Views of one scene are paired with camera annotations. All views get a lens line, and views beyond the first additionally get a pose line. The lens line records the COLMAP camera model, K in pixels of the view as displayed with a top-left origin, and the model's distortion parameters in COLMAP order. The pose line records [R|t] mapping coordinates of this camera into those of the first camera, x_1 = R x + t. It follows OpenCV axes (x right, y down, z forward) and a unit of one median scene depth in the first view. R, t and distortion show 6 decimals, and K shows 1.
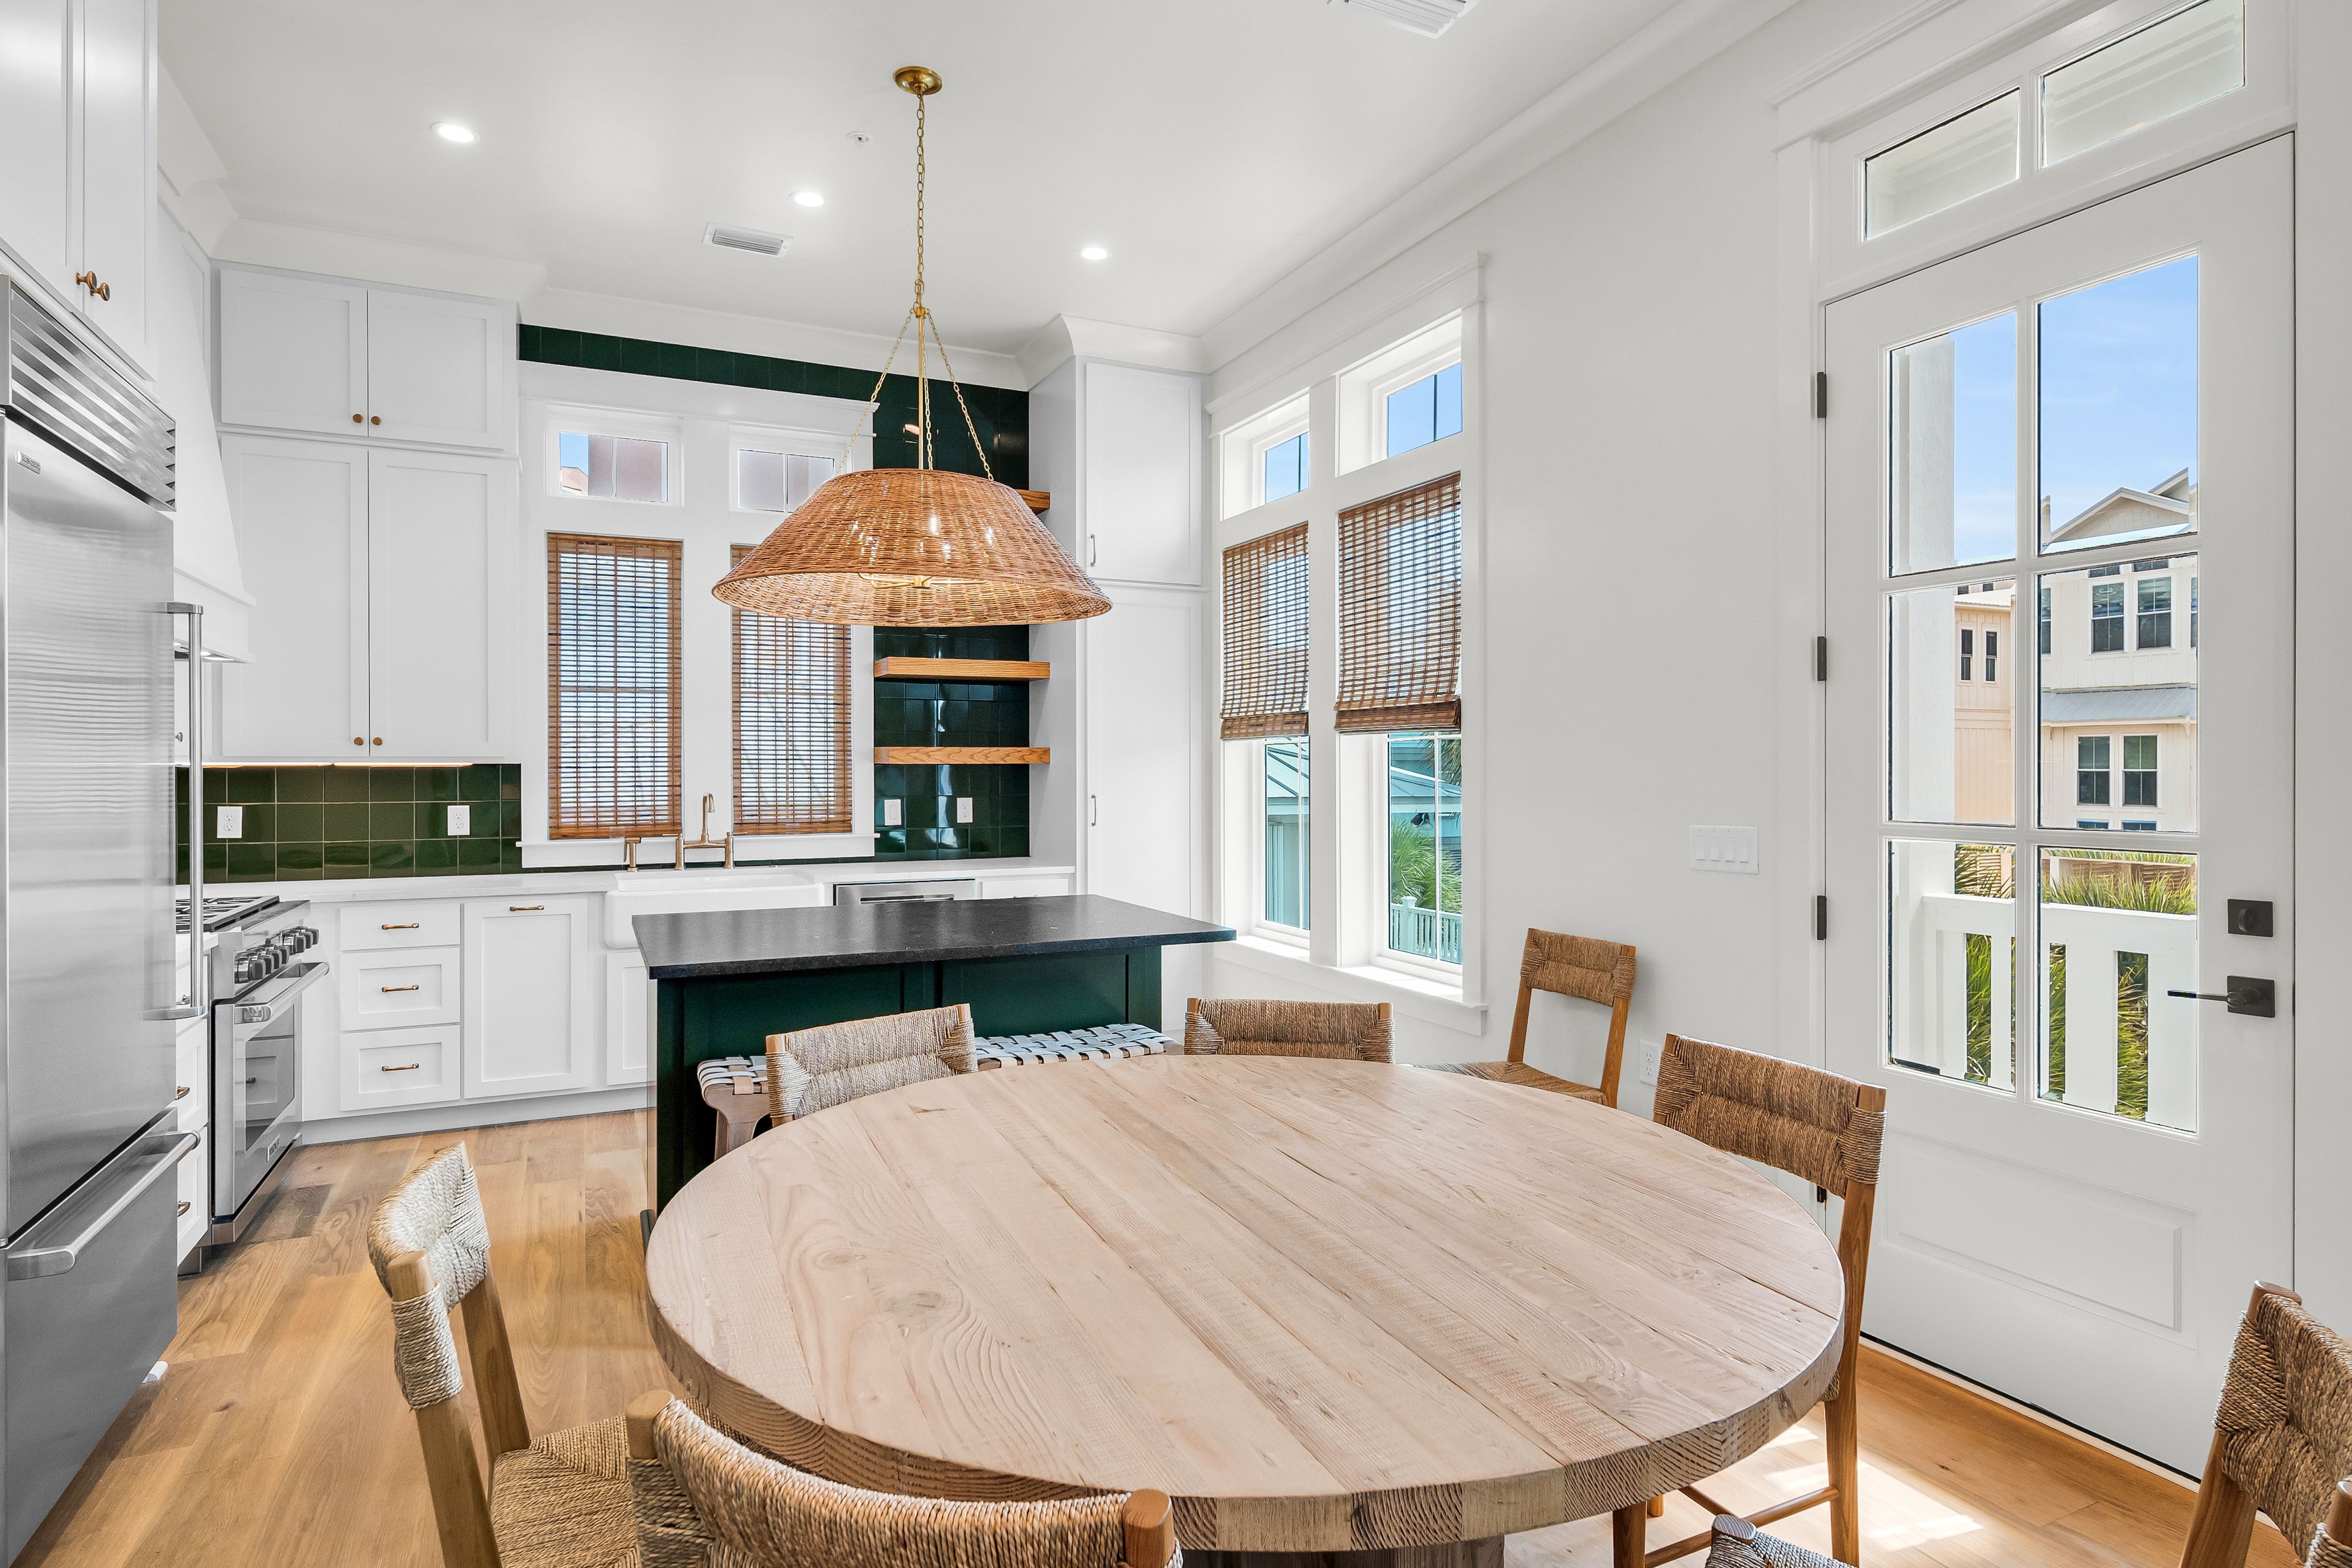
lens RADIAL K [[1258.8, 0, 1182.5], [0, 1258.8, 772.3], [0, 0, 1]] dist [0.000377, 0.001389]
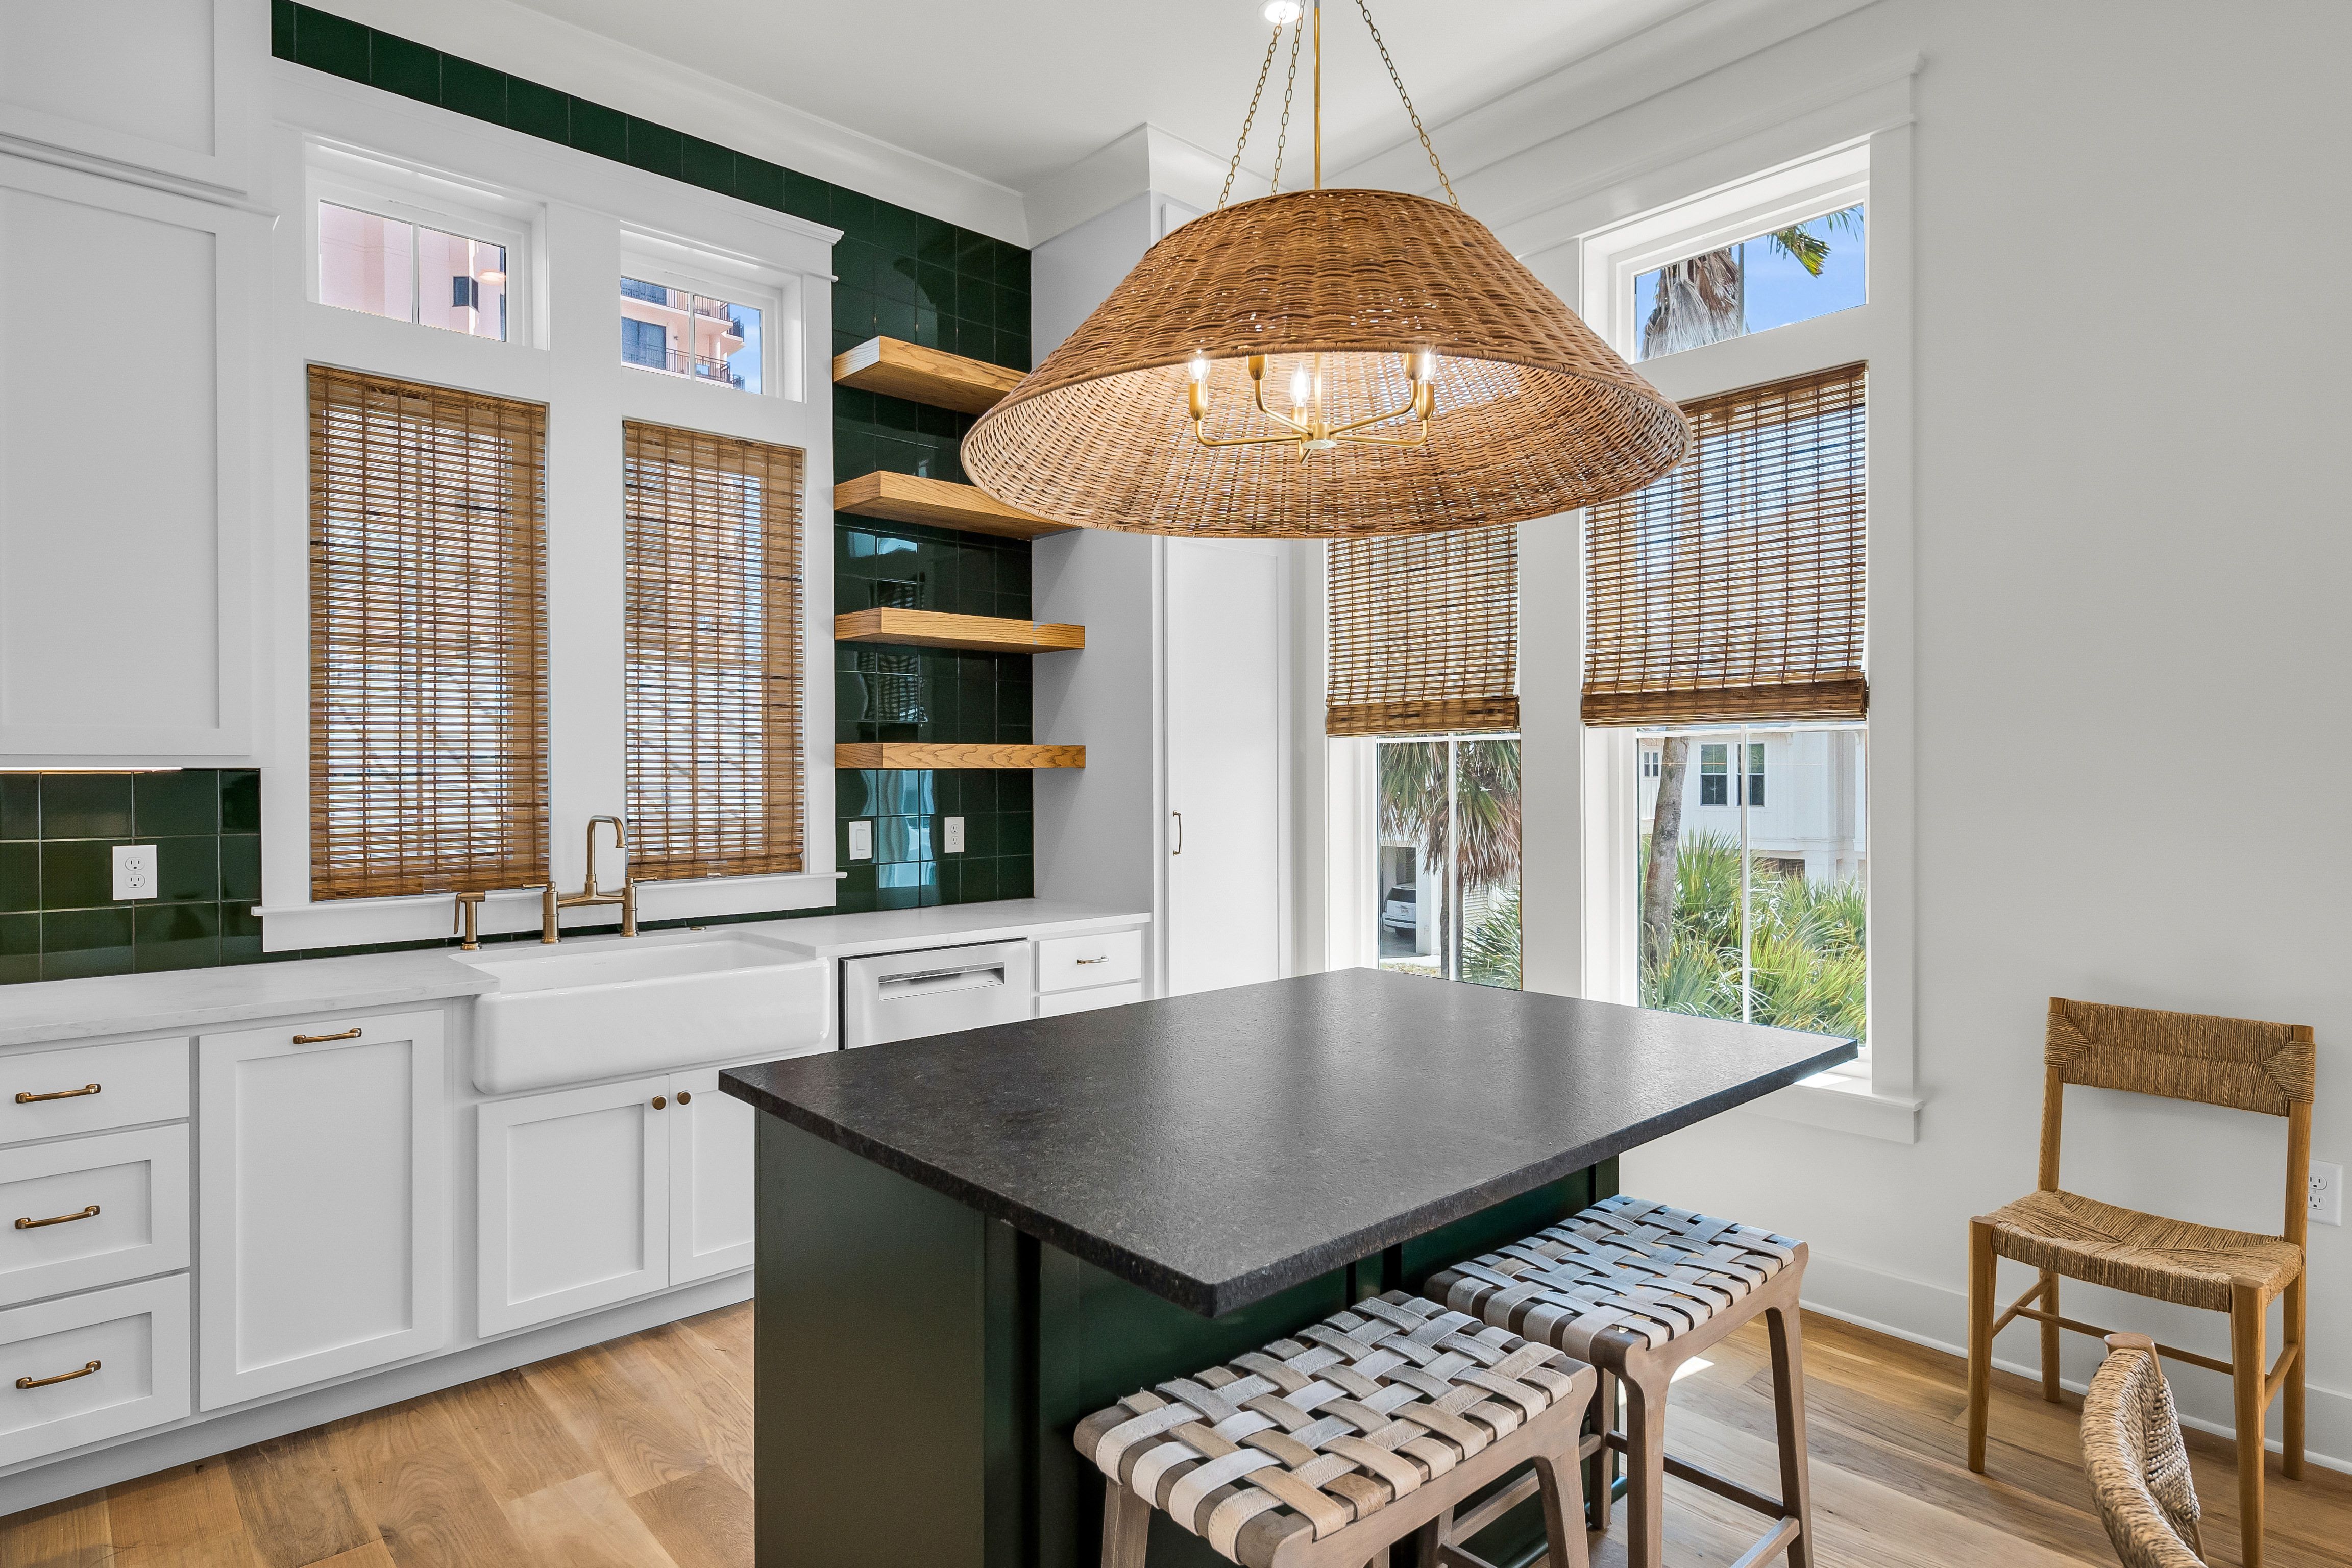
lens RADIAL K [[1258.8, 0, 1190.2], [0, 1258.8, 778.0], [0, 0, 1]] dist [0.000377, 0.001389]
pose [[0.957355, -0.003322, 0.288895, -0.303774], [0.003598, 0.999993, -0.000426, -0.000600], [-0.288891, 0.001447, 0.957361, 0.355460]]
